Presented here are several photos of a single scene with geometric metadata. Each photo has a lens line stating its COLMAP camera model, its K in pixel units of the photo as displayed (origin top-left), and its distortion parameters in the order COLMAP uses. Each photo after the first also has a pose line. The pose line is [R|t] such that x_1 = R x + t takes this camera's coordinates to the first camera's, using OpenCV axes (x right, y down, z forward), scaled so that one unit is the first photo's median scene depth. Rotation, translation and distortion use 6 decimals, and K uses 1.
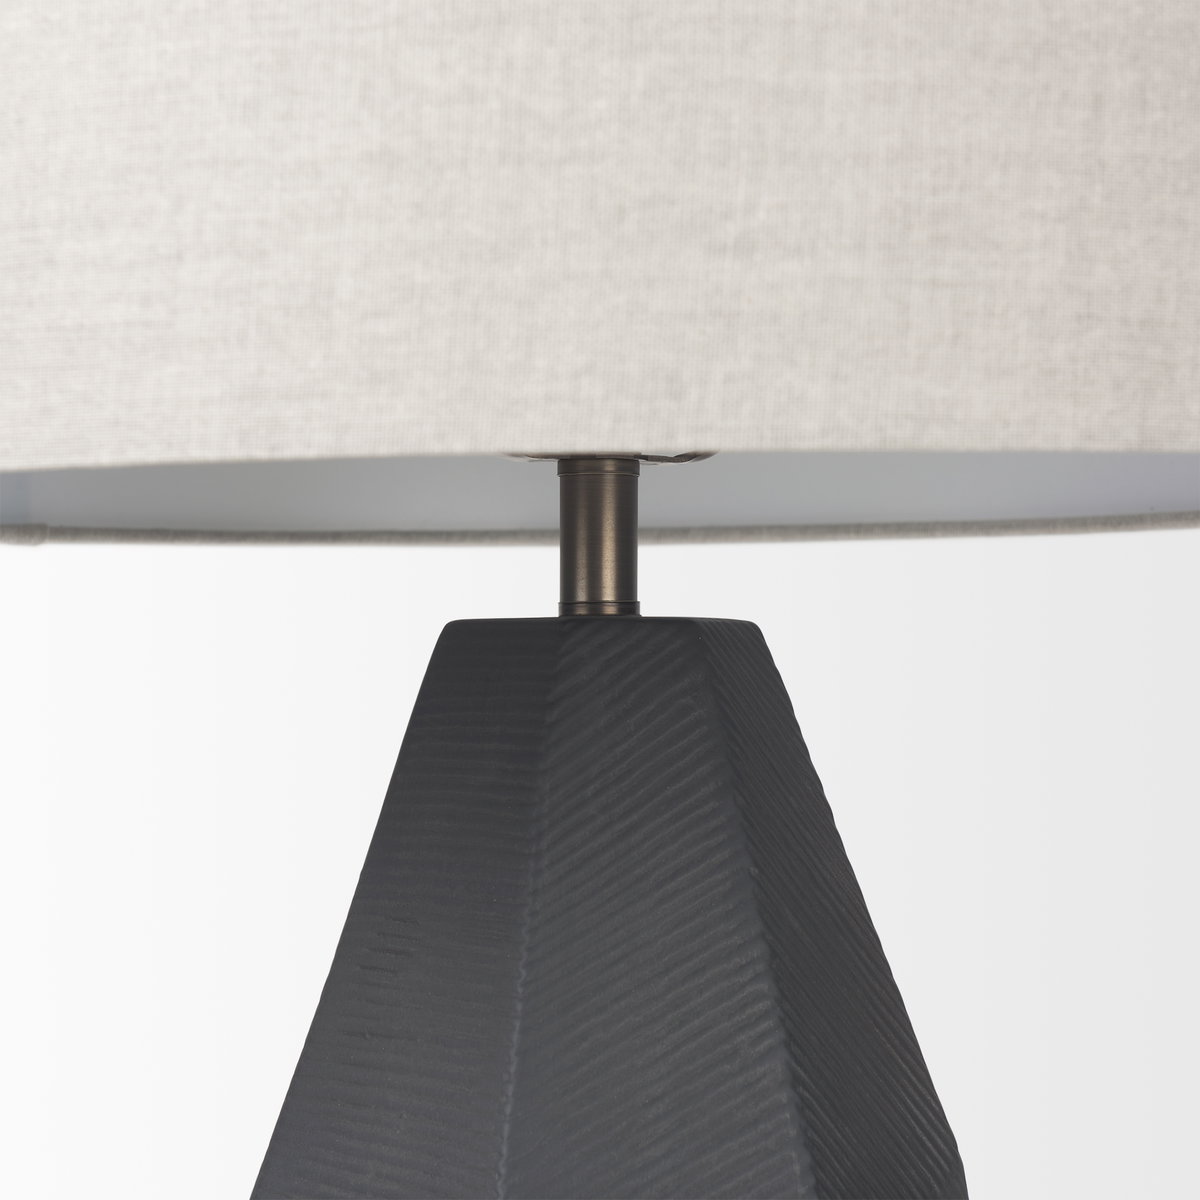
lens RADIAL K [[2982.9, 0, 575.4], [0, 2982.9, 672.1], [0, 0, 1]] dist [0.246856, 0.000000]
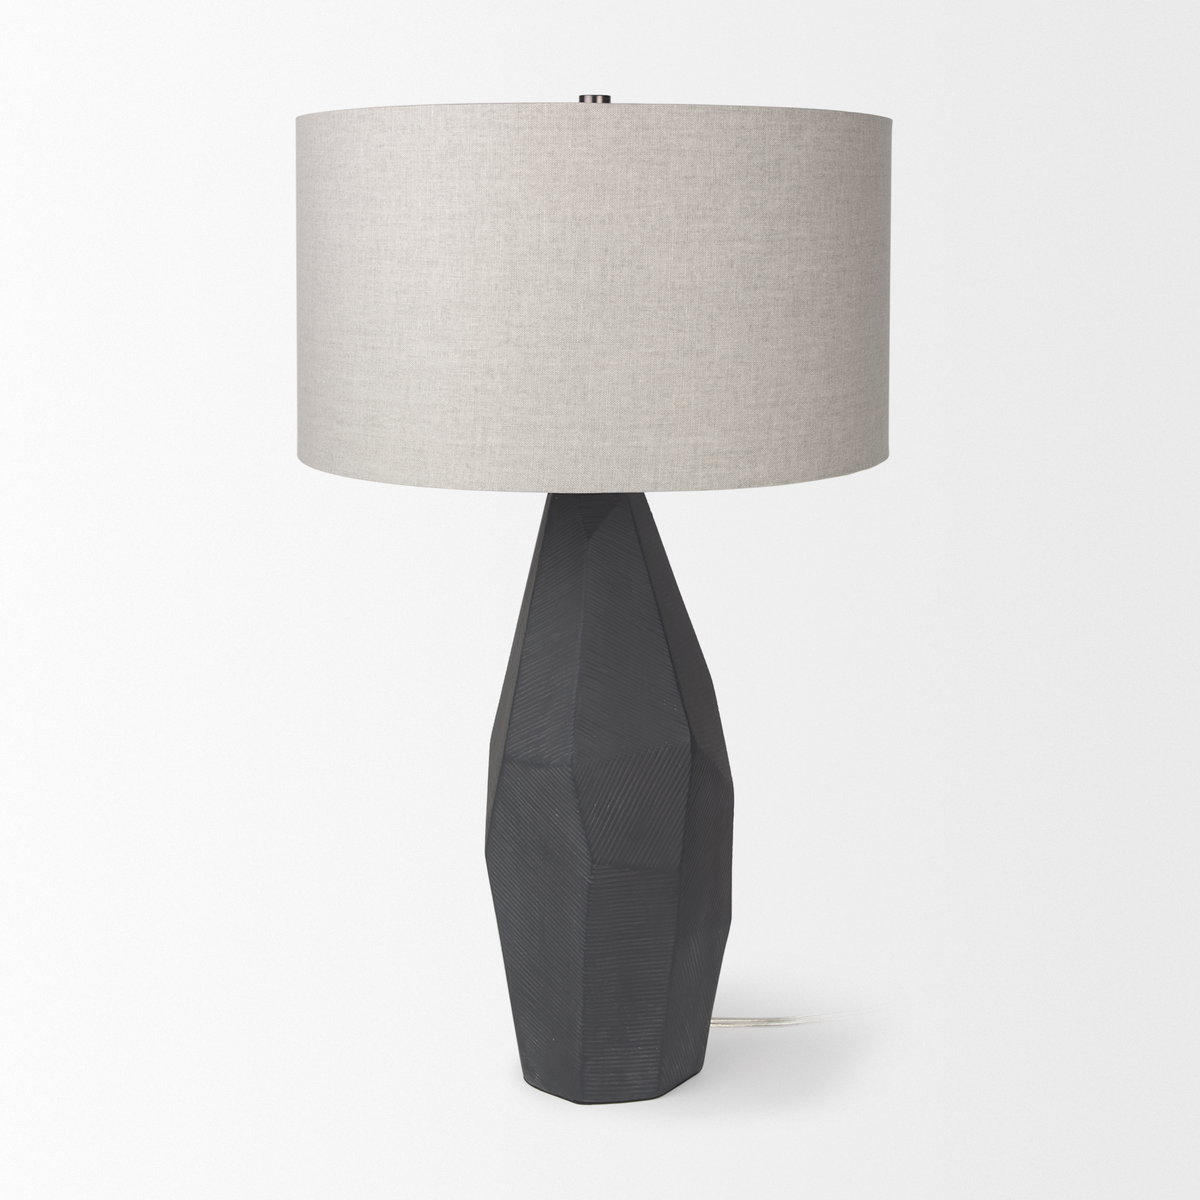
lens RADIAL K [[1774.5, 0, 606.8], [0, 1774.5, 603.1], [0, 0, 1]] dist [0.184274, 0.000000]
pose [[0.572595, 0.179109, -0.800034, 2.038004], [-0.008735, 0.977121, 0.212503, -0.390448], [0.819792, -0.114689, 0.561059, -0.015677]]
